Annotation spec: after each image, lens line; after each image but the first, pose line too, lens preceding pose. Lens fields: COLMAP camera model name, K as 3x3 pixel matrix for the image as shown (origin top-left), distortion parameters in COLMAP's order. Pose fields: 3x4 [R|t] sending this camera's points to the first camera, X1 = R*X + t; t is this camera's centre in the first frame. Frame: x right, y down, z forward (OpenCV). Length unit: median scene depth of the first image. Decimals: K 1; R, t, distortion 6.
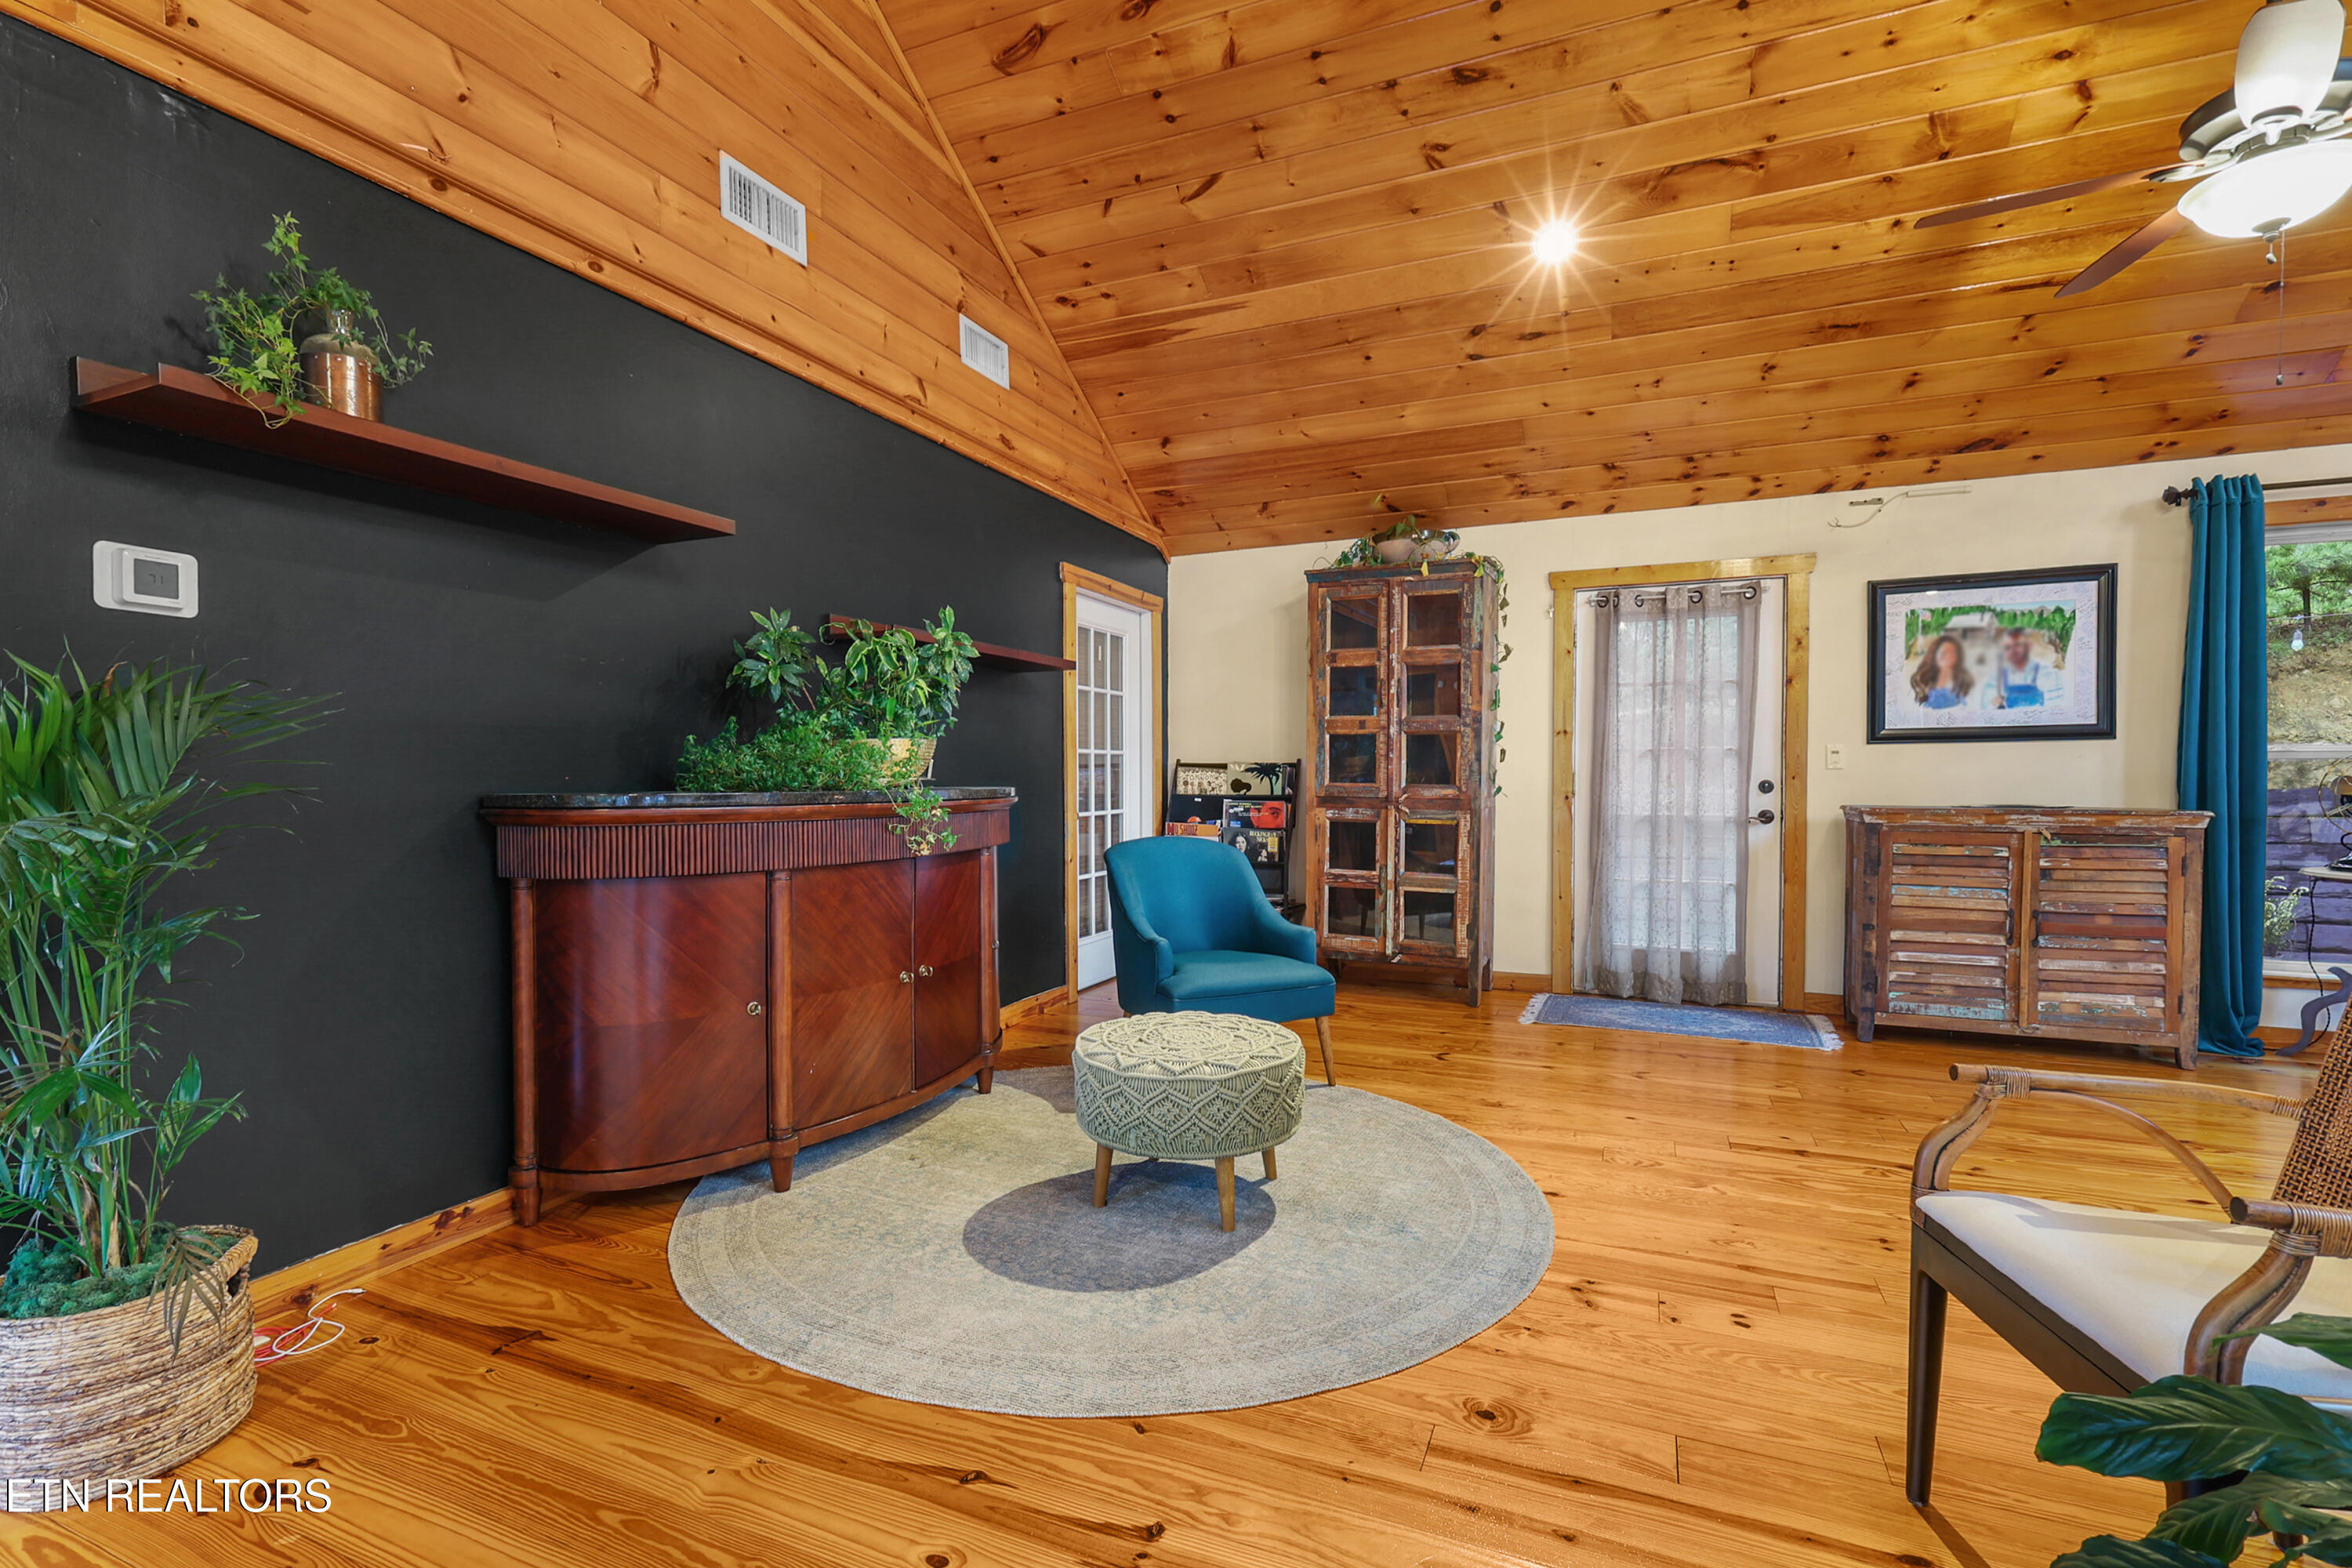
lens RADIAL K [[1061.5, 0, 1179.7], [0, 1061.5, 803.2], [0, 0, 1]] dist [0.003288, 0.001131]
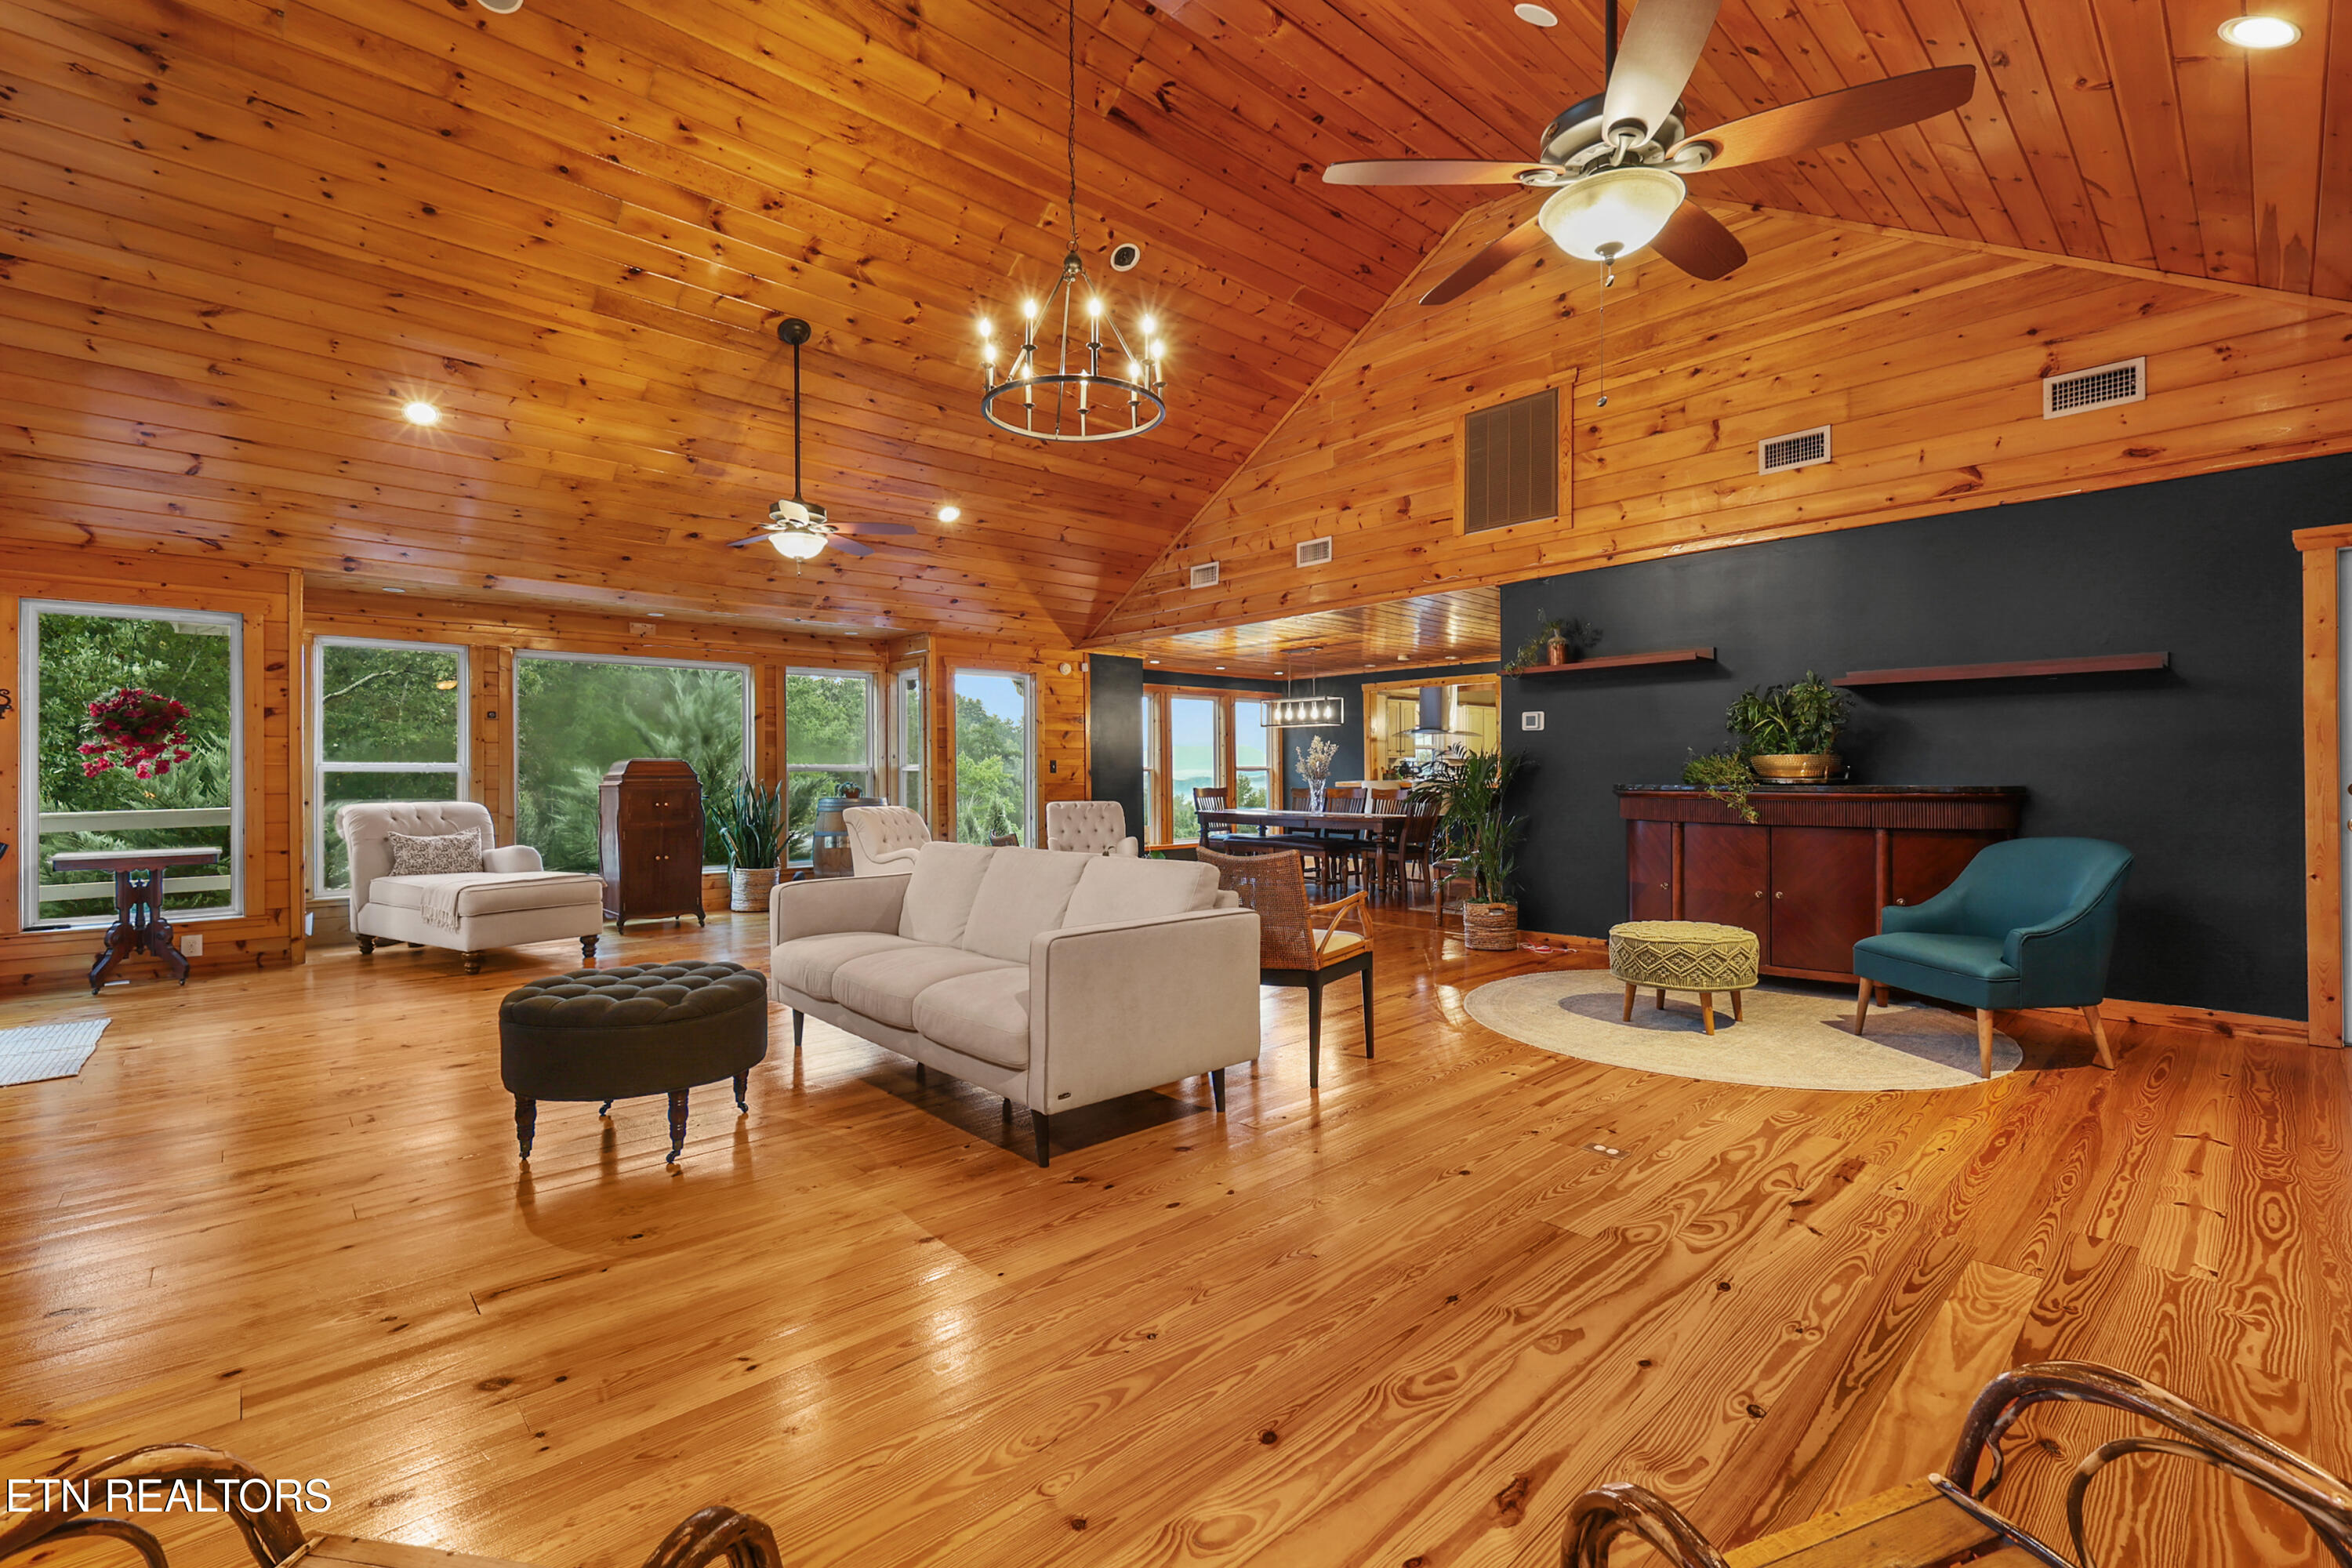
lens RADIAL K [[1022.4, 0, 1177.4], [0, 1022.4, 773.6], [0, 0, 1]] dist [0.001819, 0.000107]
pose [[-0.399467, 0.002206, -0.916745, 1.144556], [-0.019872, 0.999741, 0.011065, -0.021563], [0.916532, 0.022637, -0.399320, 0.559952]]
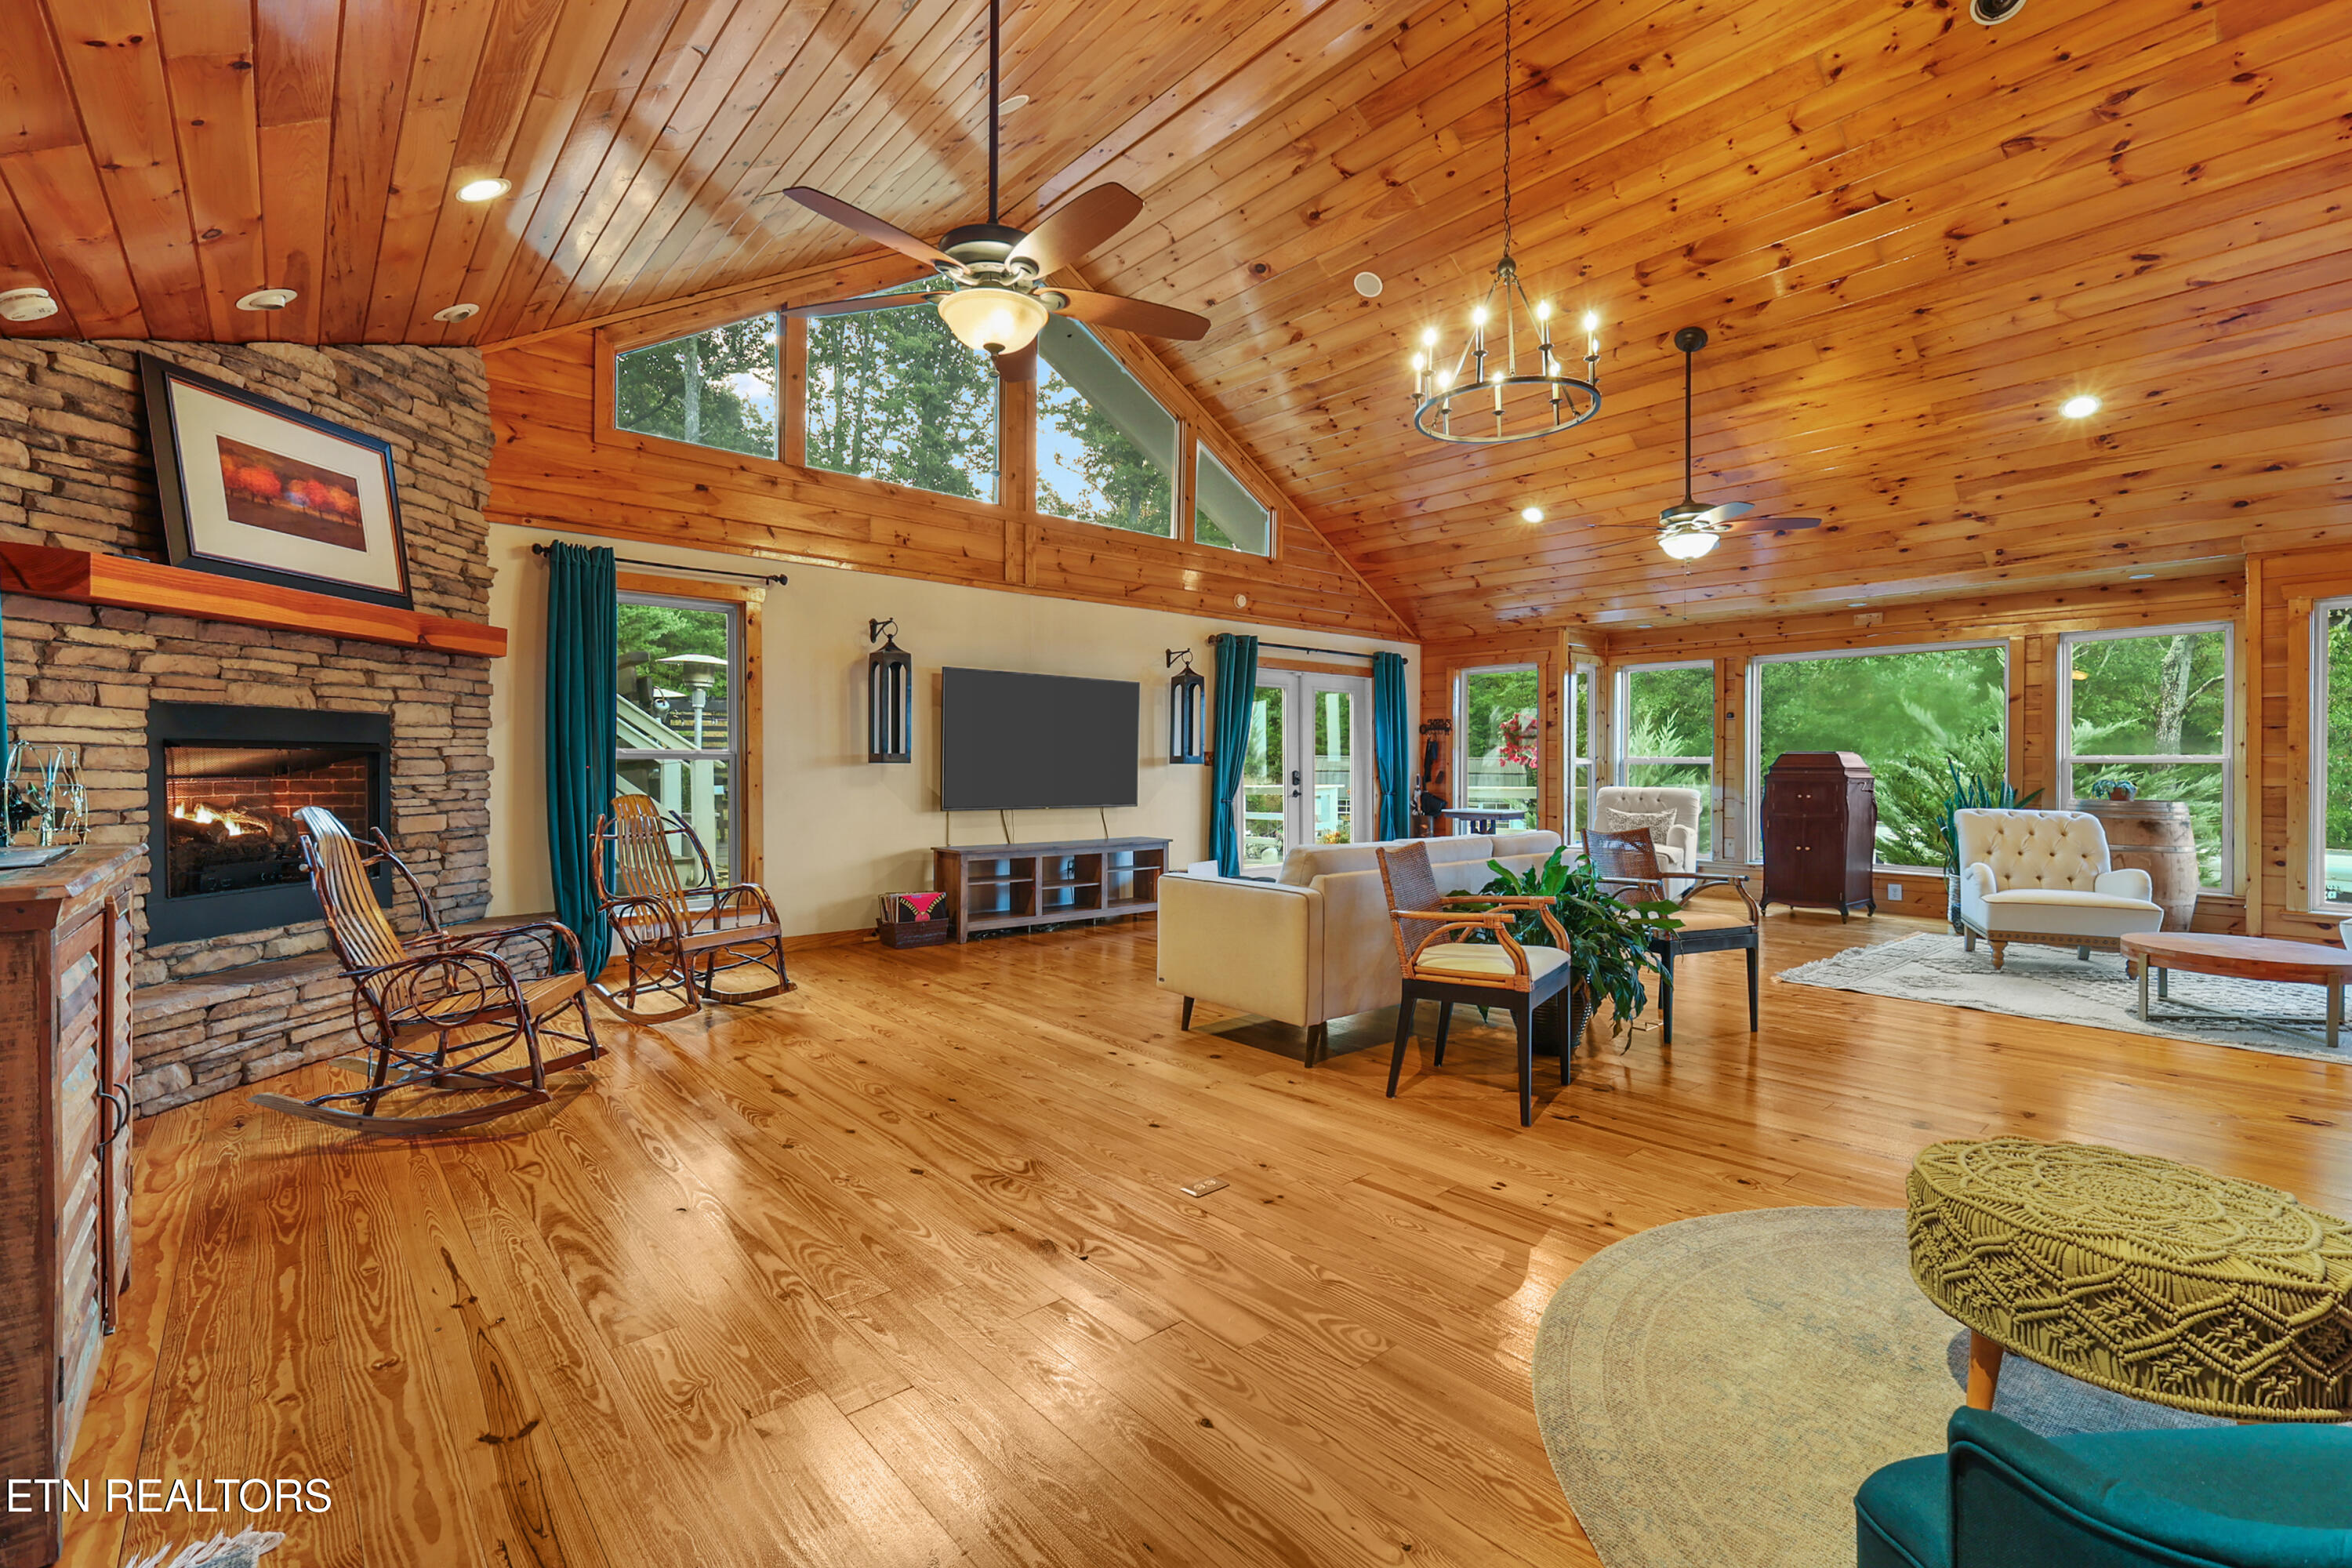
lens RADIAL K [[1032.4, 0, 1180.2], [0, 1032.4, 771.1], [0, 0, 1]] dist [0.002421, 0.000411]
pose [[-0.906221, -0.002398, 0.422798, 0.163241], [0.010446, 0.999552, 0.028057, -0.037612], [-0.422676, 0.029842, -0.905789, 1.116558]]
